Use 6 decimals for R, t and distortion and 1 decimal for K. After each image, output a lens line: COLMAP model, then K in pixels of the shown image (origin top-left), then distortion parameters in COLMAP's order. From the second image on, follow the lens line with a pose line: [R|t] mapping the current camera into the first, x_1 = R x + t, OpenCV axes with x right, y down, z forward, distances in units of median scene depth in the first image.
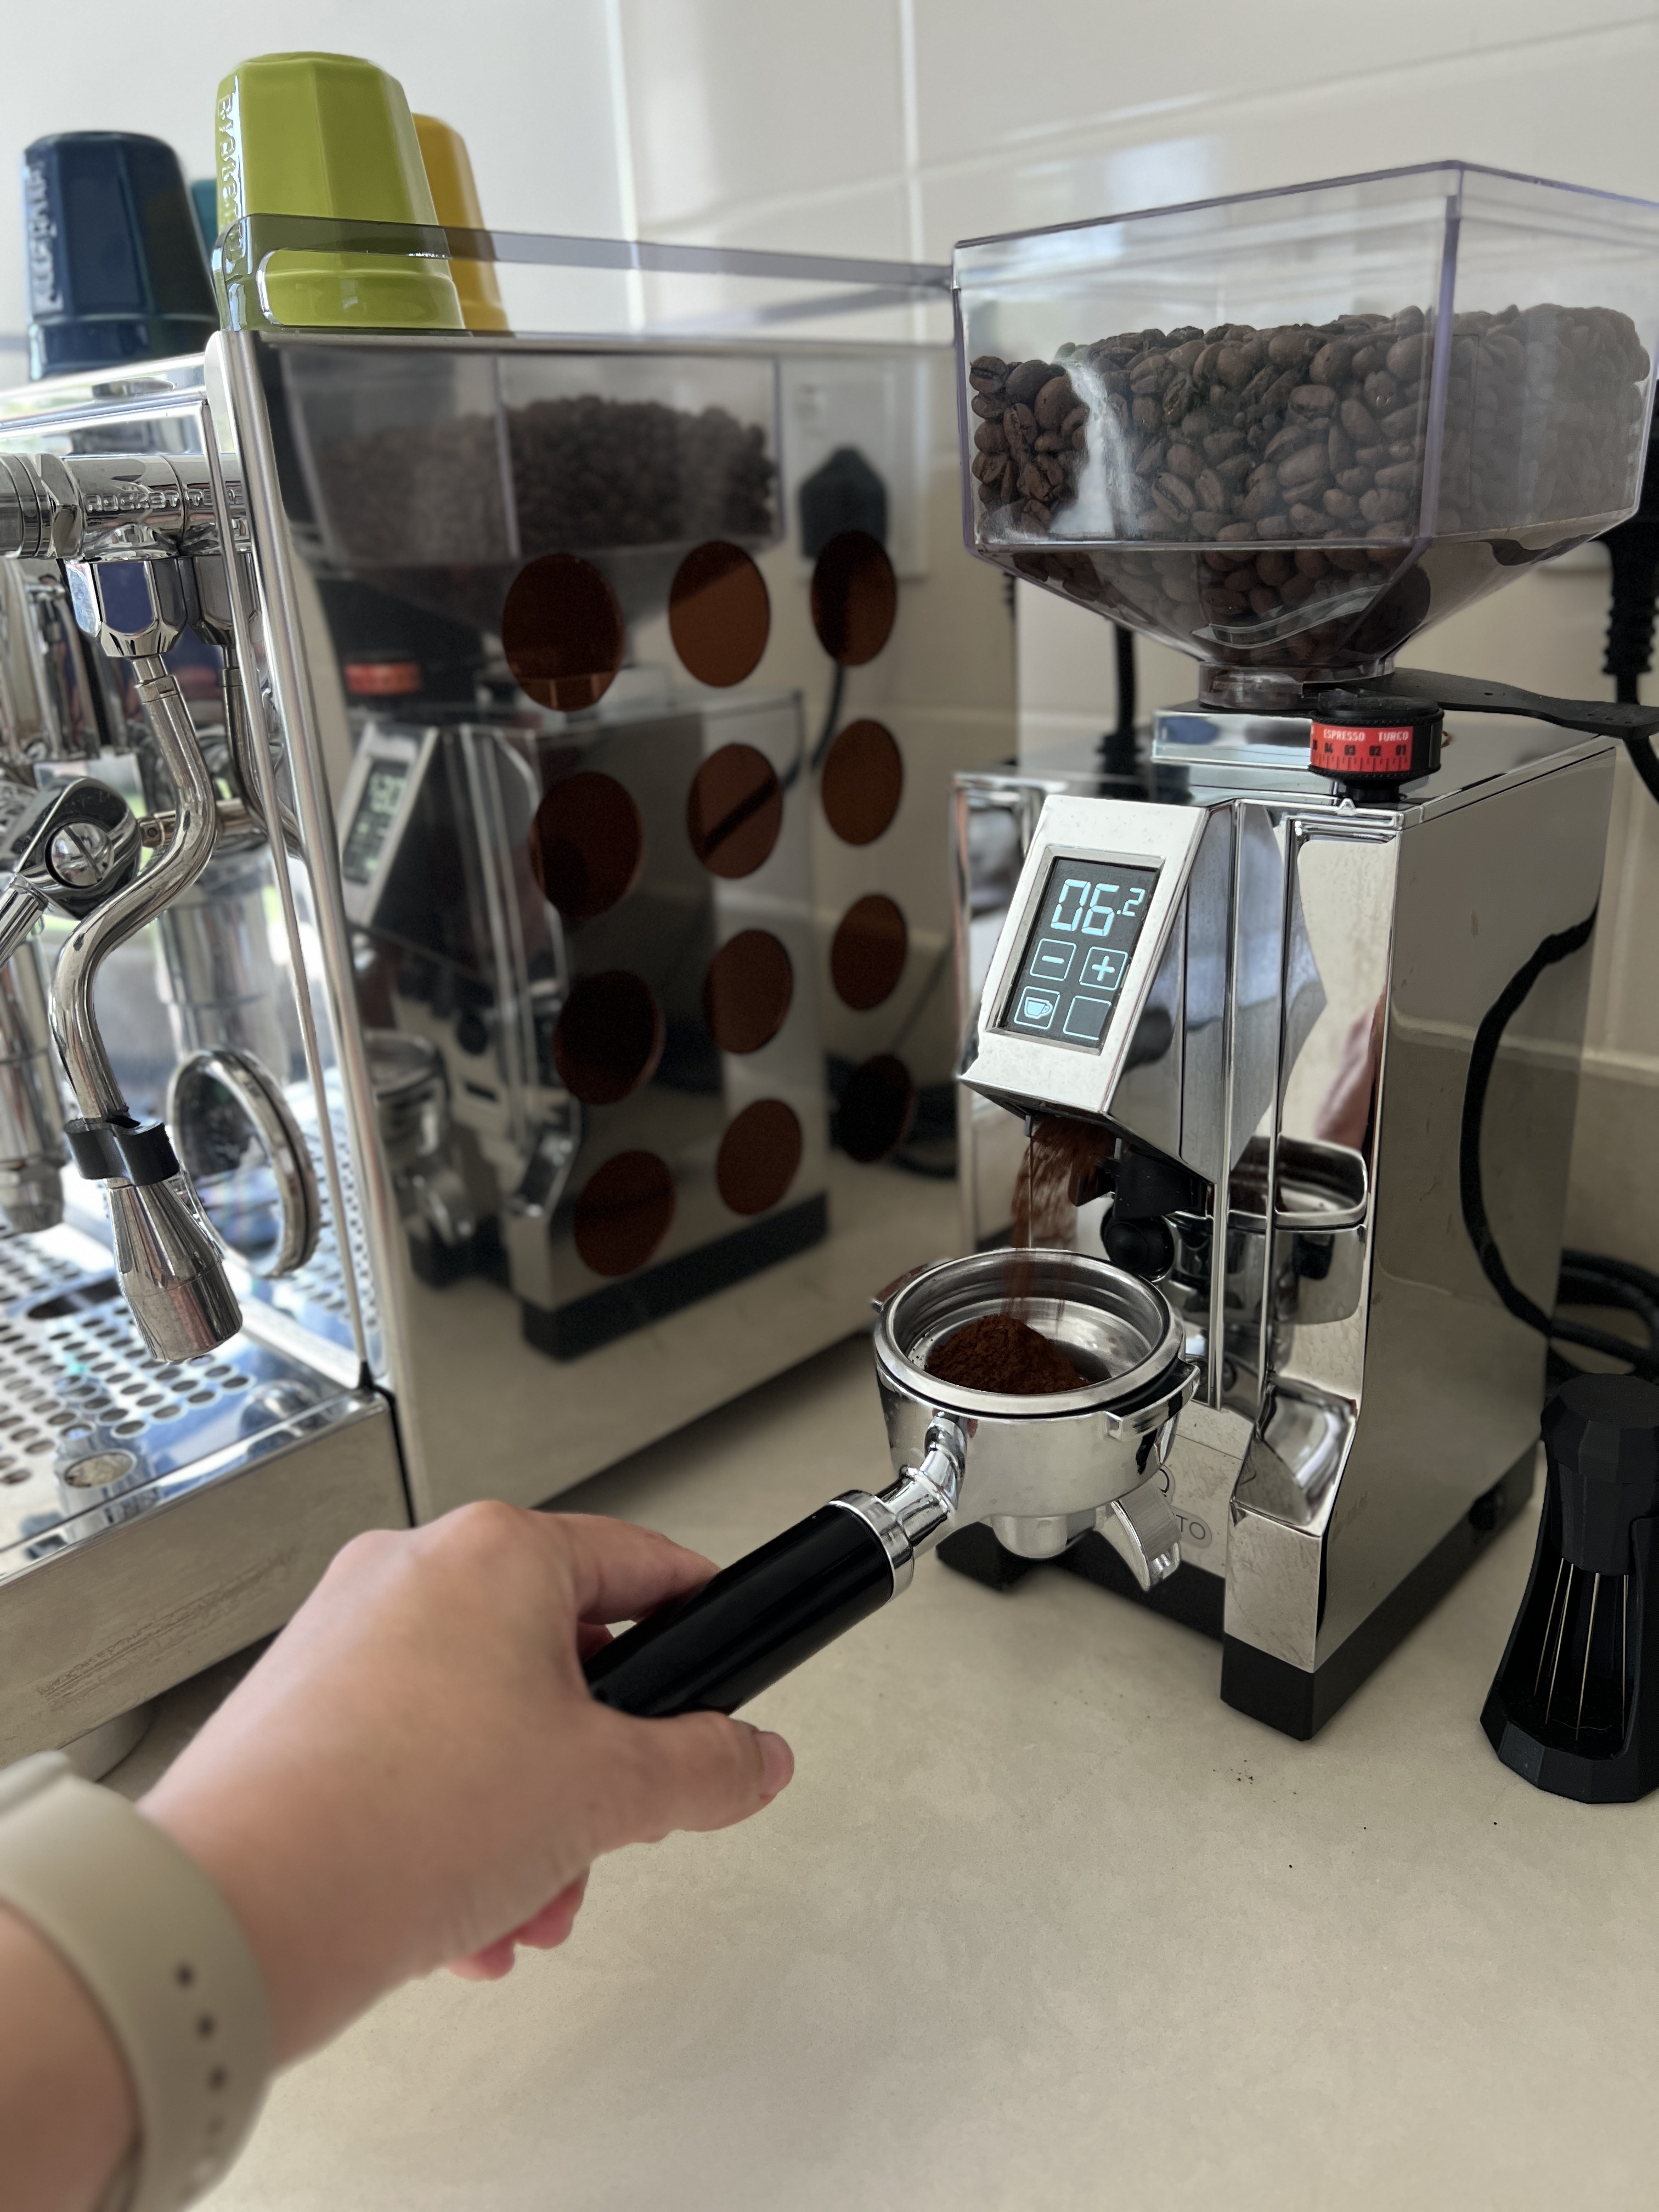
lens RADIAL K [[1661.7, 0, 826.0], [0, 1661.7, 1068.1], [0, 0, 1]] dist [-0.007047, -0.000120]
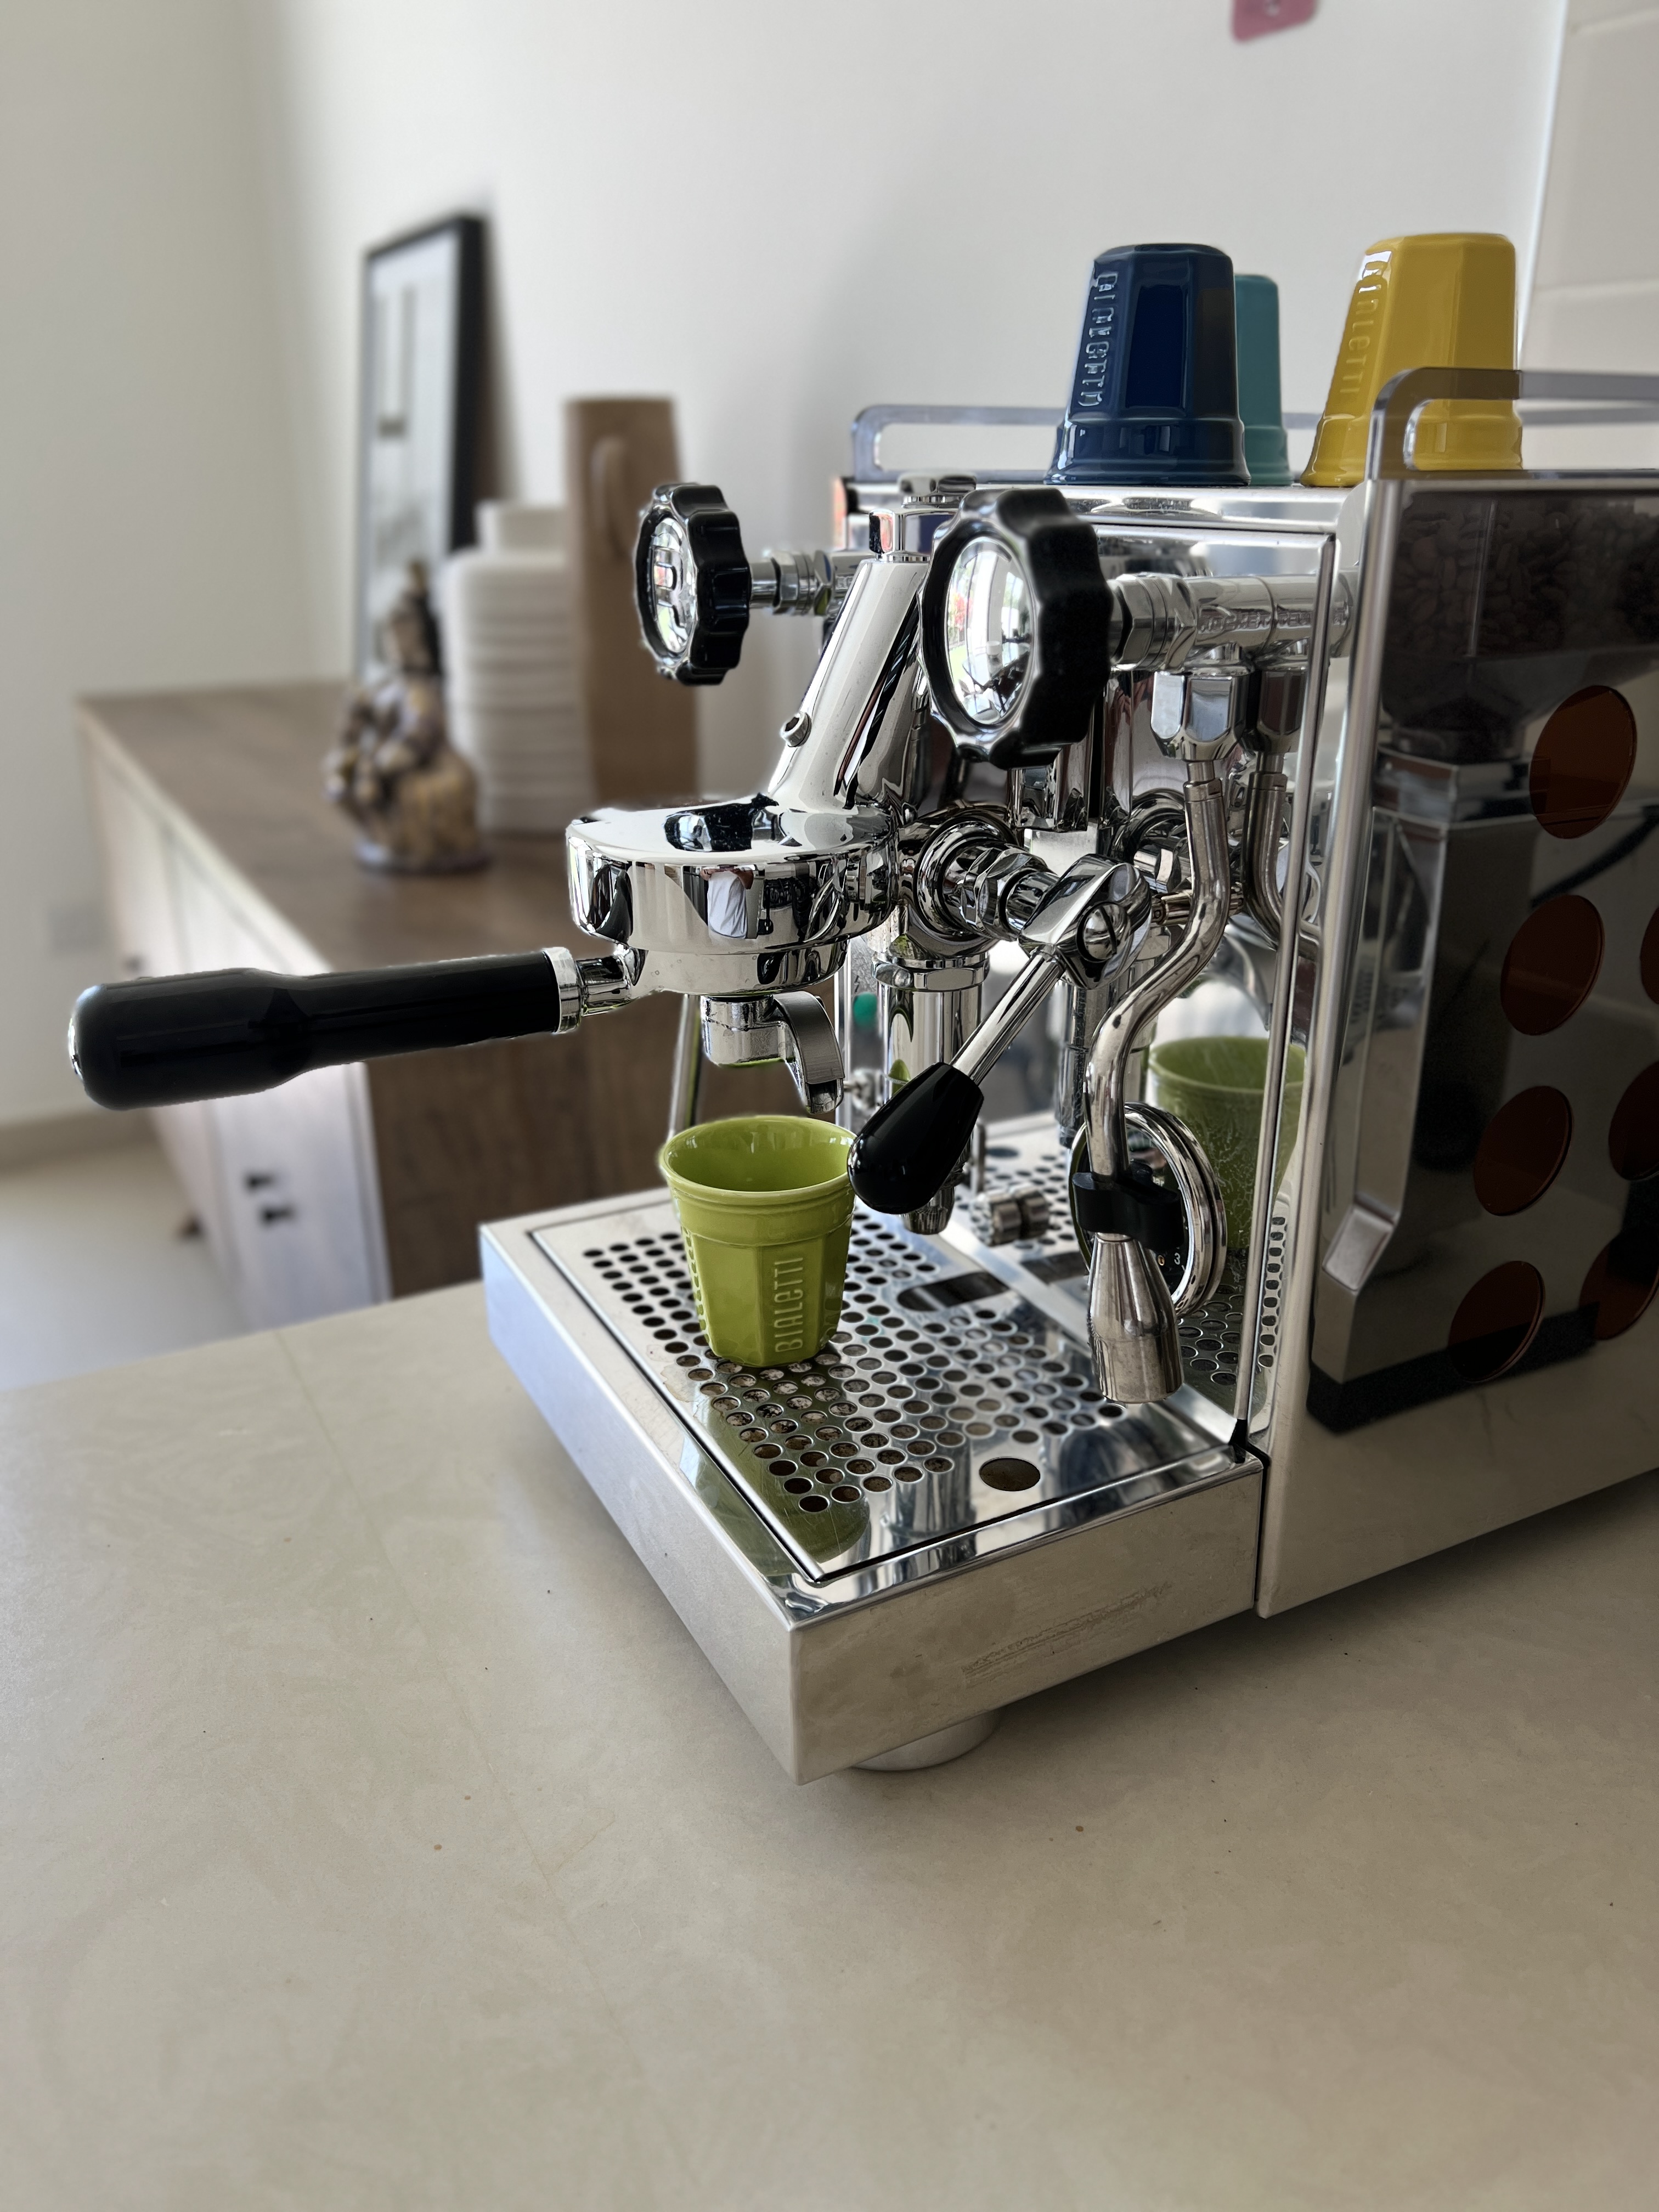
lens RADIAL K [[1685.8, 0, 829.5], [0, 1685.8, 1106.0], [0, 0, 1]] dist [-0.005710, -0.219074]
pose [[0.955220, 0.155370, -0.251824, -0.299345], [-0.143135, 0.987479, 0.066315, -0.058482], [0.258974, -0.027301, 0.965498, -0.104196]]
